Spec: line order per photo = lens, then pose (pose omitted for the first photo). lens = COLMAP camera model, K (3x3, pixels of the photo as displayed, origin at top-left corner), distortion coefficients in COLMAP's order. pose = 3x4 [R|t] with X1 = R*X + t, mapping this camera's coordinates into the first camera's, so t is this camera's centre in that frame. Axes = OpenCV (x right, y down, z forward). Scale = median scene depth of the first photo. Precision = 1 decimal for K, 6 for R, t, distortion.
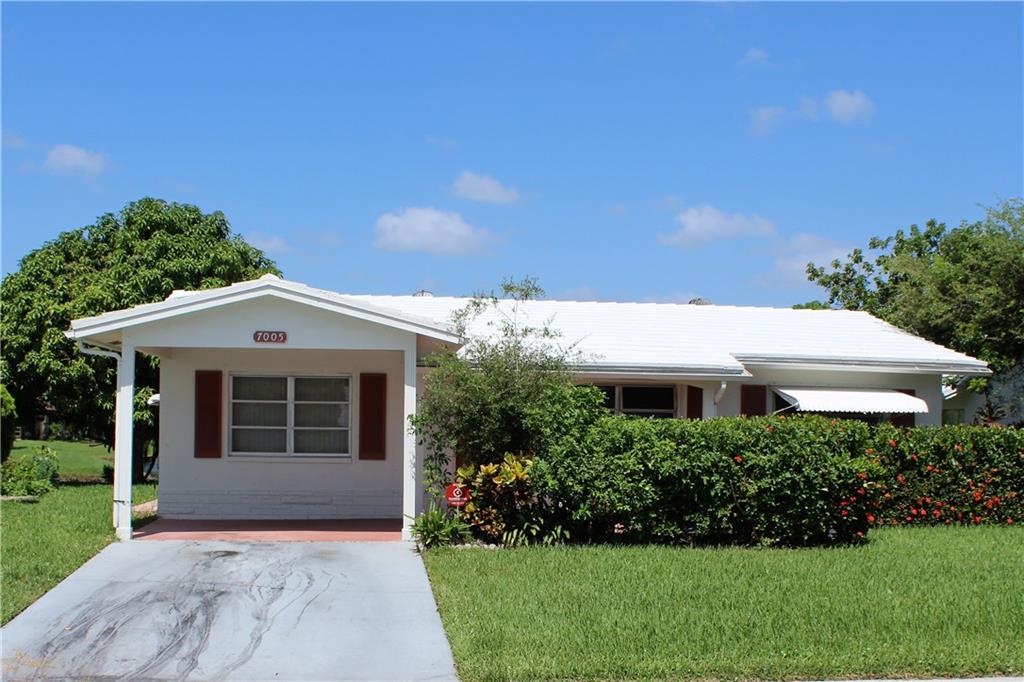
lens RADIAL K [[1896.4, 0, 512.0], [0, 1896.4, 341.0], [0, 0, 1]] dist [-0.033679, -0.038038]
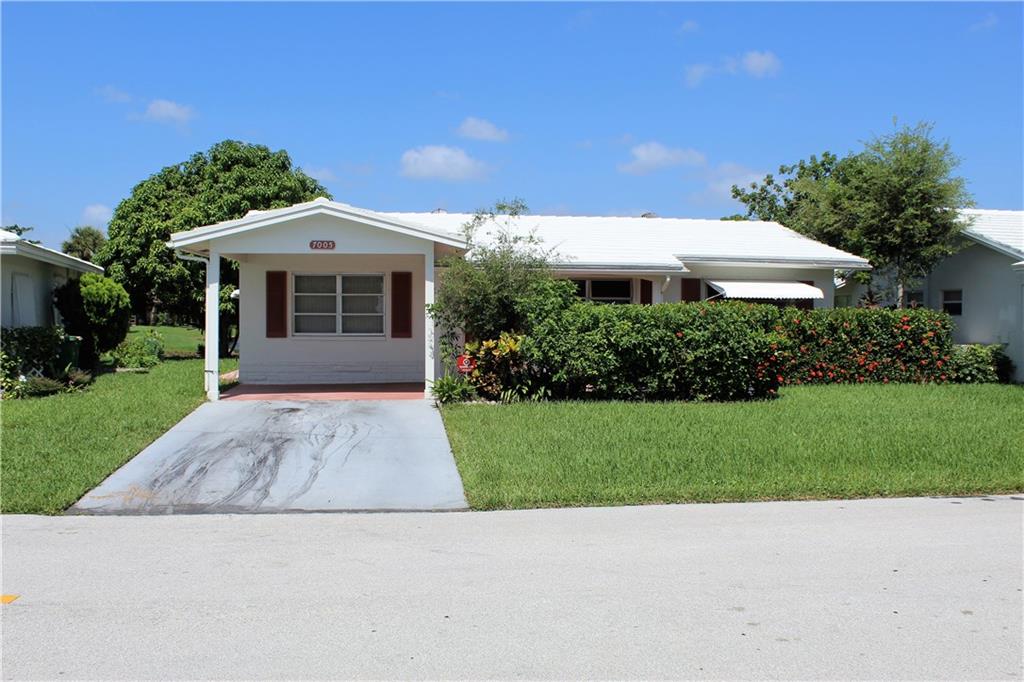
lens RADIAL K [[1896.4, 0, 512.0], [0, 1896.4, 341.0], [0, 0, 1]] dist [-0.033679, -0.038038]
pose [[0.999679, -0.009012, 0.023684, -0.027970], [0.007368, 0.997616, 0.068622, -0.024576], [-0.024246, -0.068425, 0.997362, -0.310492]]
